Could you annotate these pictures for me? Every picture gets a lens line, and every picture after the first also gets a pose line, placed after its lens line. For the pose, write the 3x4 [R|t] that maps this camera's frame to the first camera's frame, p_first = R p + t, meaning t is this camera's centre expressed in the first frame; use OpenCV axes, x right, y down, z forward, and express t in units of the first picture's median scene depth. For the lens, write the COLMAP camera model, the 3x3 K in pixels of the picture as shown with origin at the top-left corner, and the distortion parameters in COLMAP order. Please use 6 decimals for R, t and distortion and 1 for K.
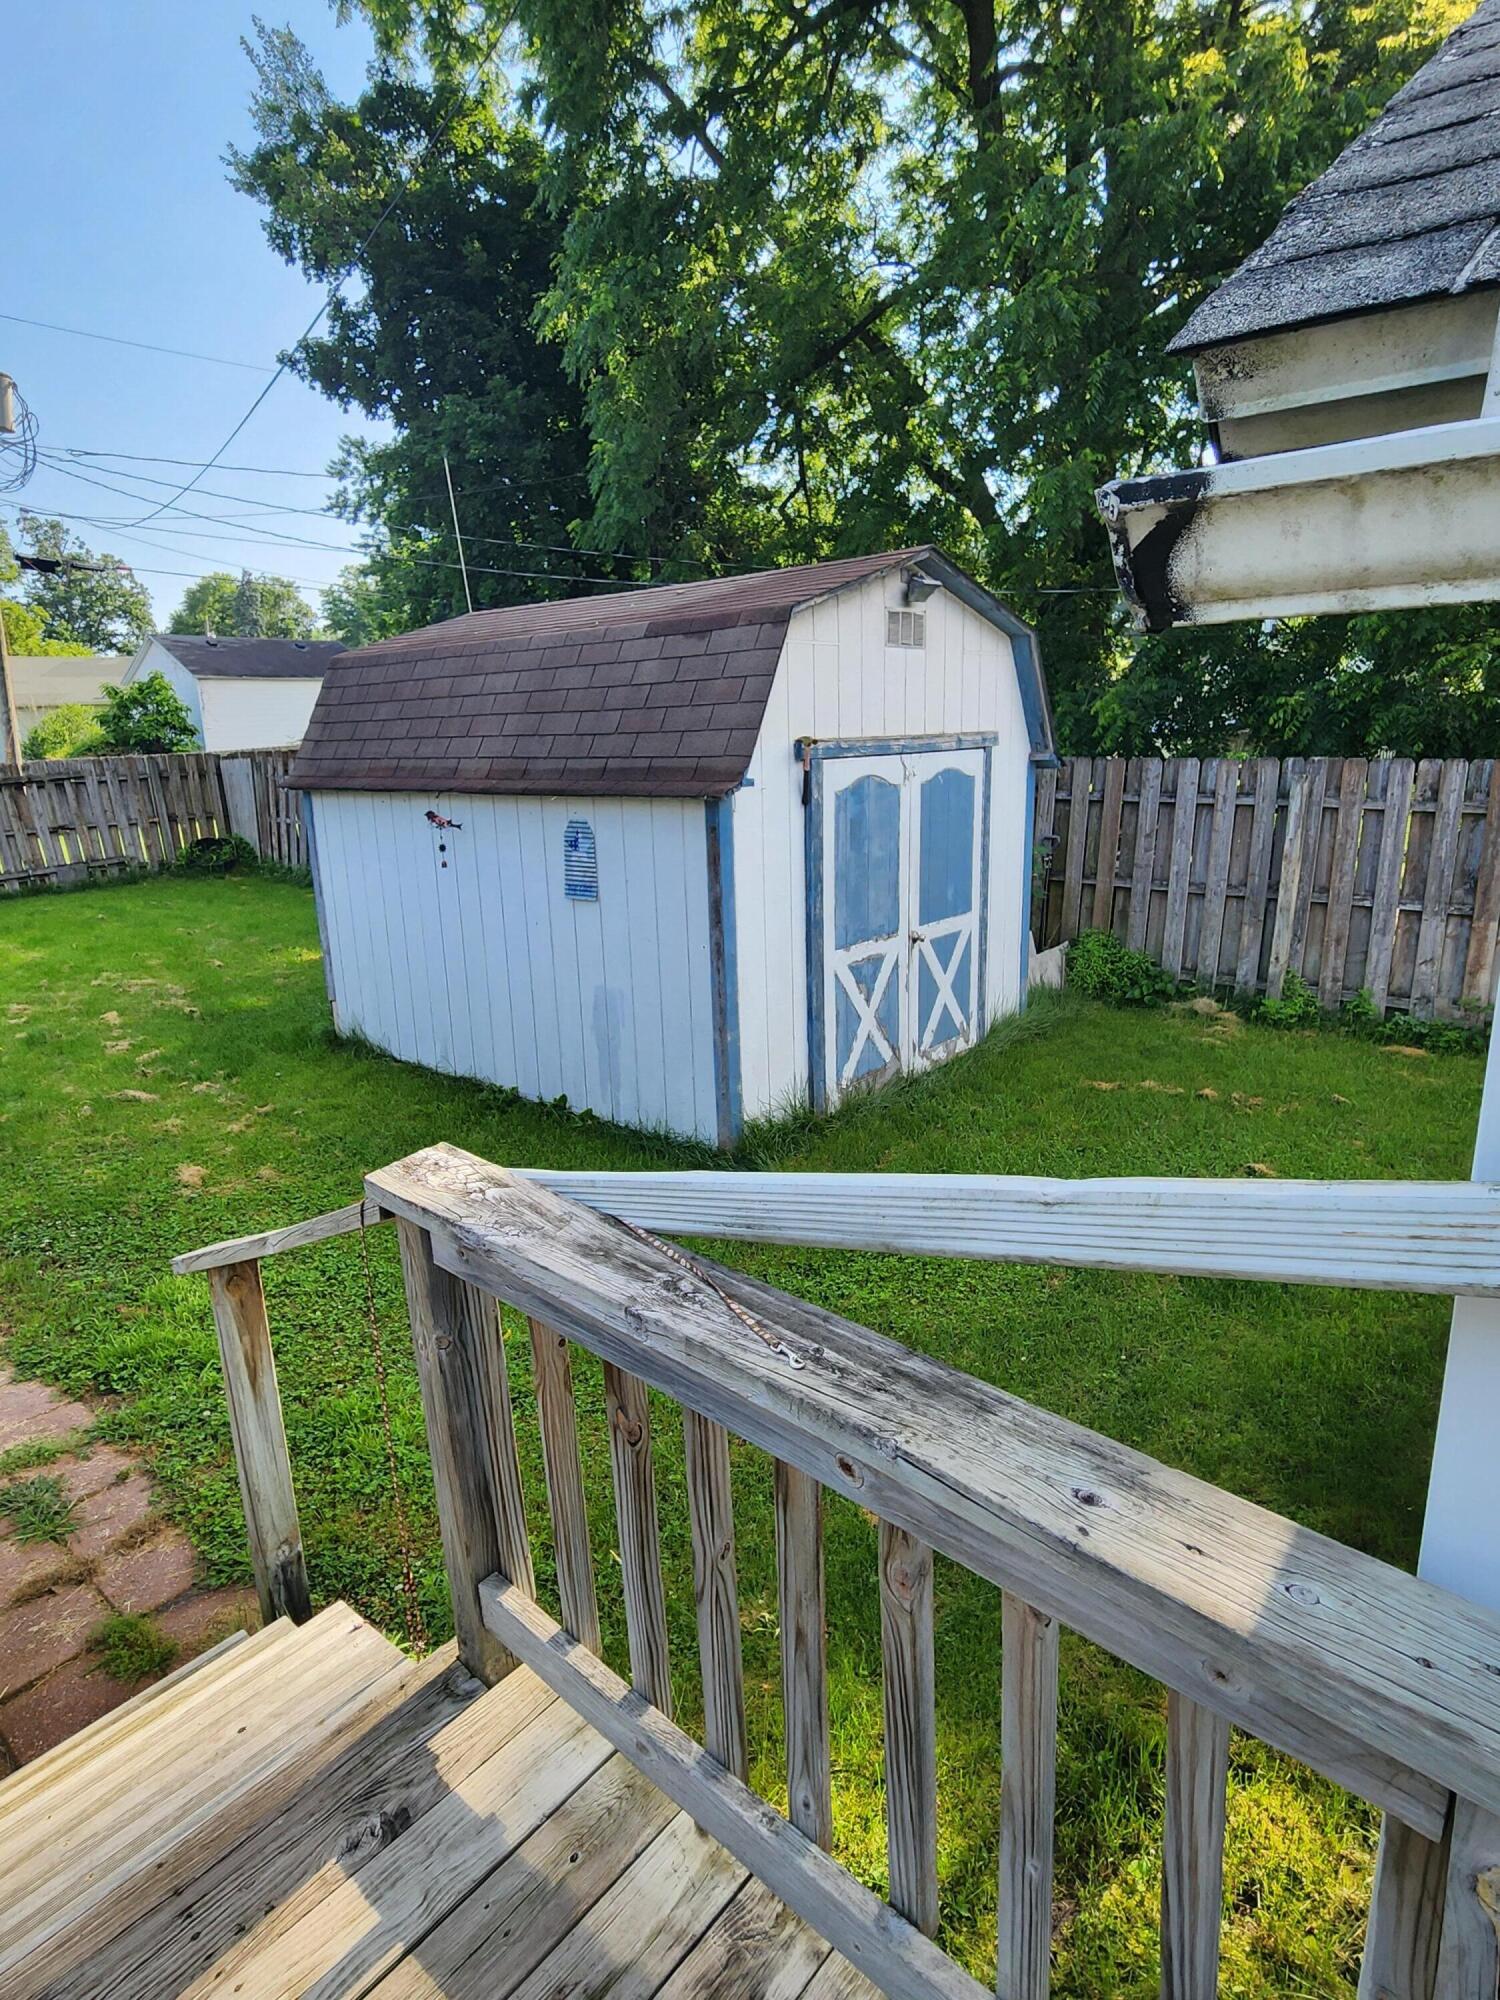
lens RADIAL K [[1094.5, 0, 748.9], [0, 1094.5, 1003.7], [0, 0, 1]] dist [-0.000419, -0.001852]
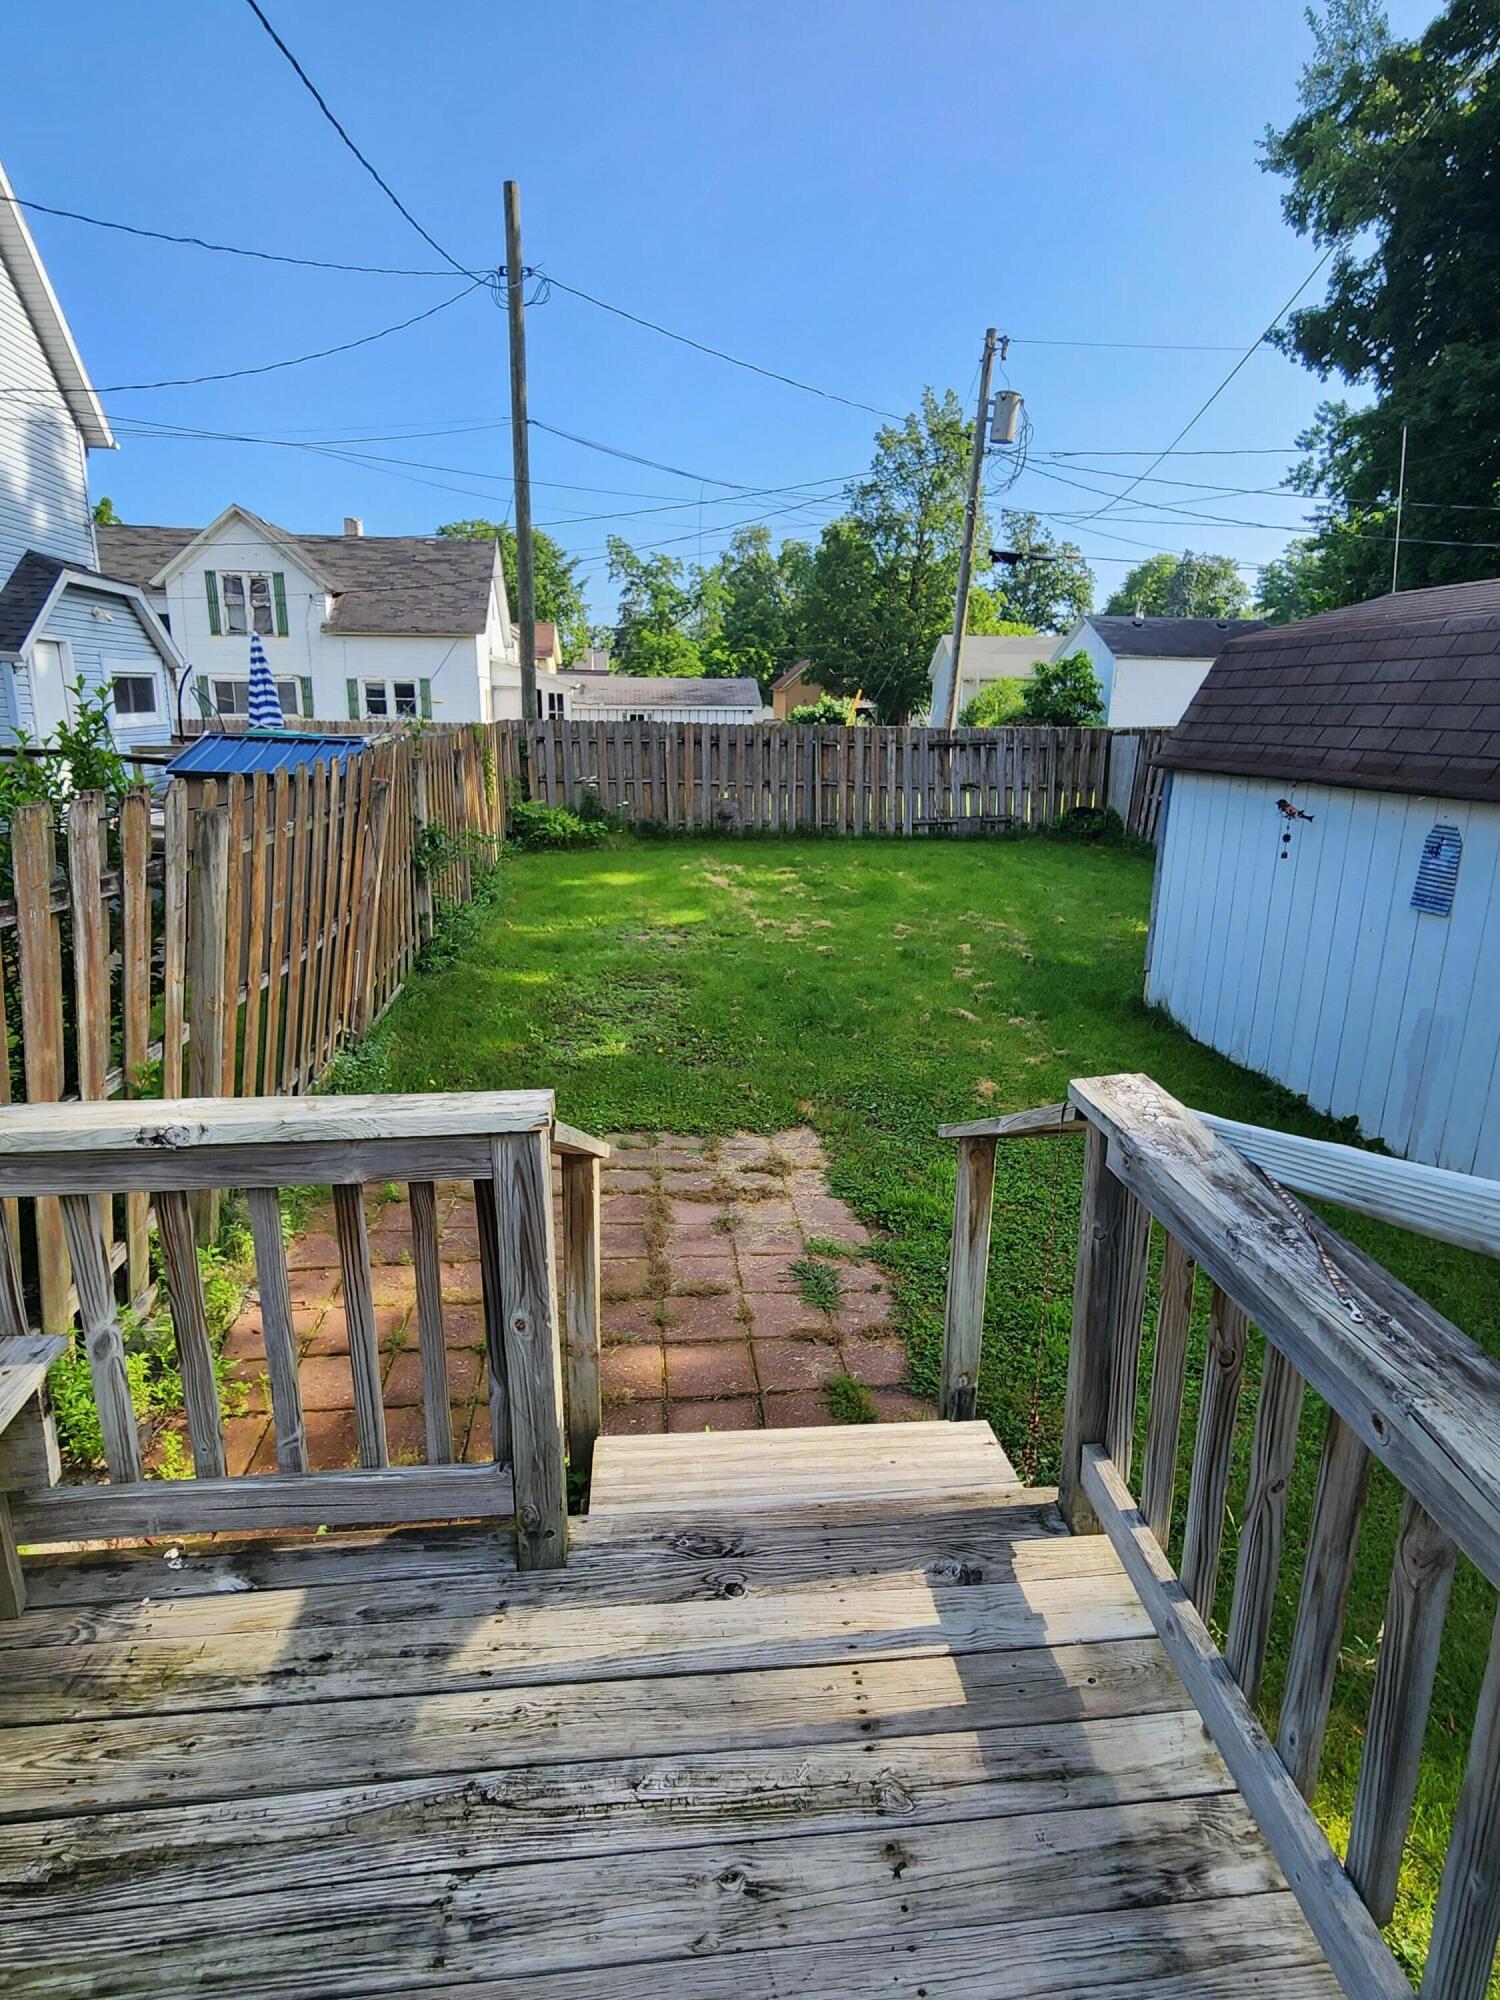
lens RADIAL K [[1094.5, 0, 748.9], [0, 1094.5, 1003.7], [0, 0, 1]] dist [-0.000419, -0.001852]
pose [[0.723476, 0.218352, -0.654908, 0.031709], [-0.207101, 0.973615, 0.095827, 0.005614], [0.658552, 0.066304, 0.749608, -0.030157]]
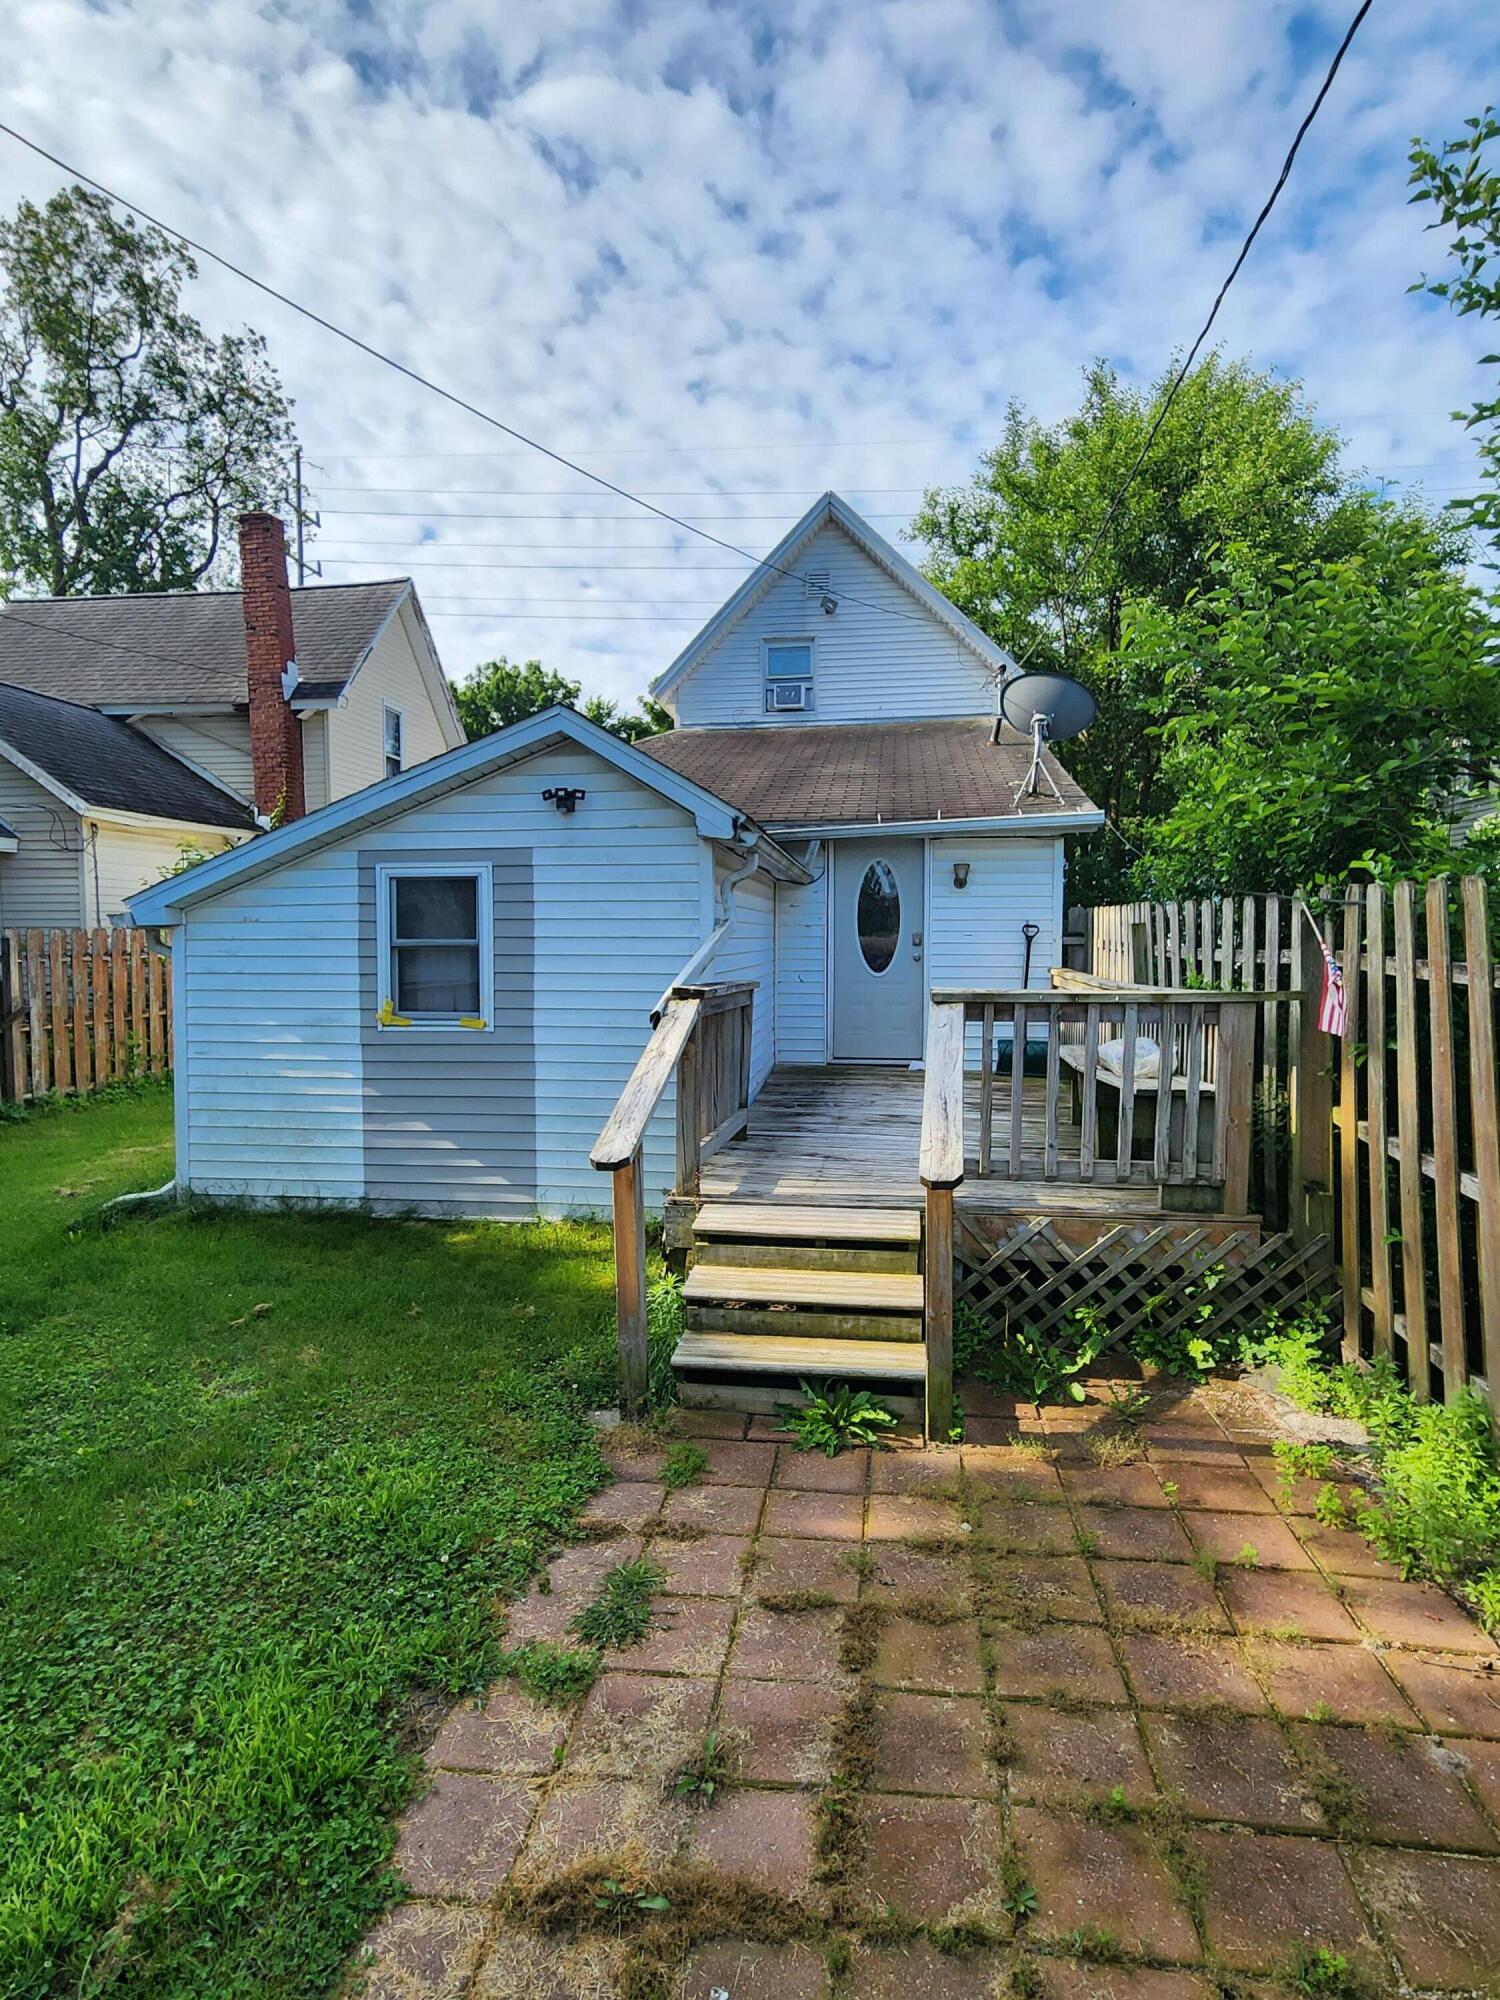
lens RADIAL K [[1094.5, 0, 748.9], [0, 1094.5, 1003.7], [0, 0, 1]] dist [-0.000419, -0.001852]
pose [[-0.543219, -0.019145, 0.839373, -0.503642], [0.241905, 0.953776, 0.178308, -0.048122], [-0.803987, 0.299909, -0.513478, 0.426918]]
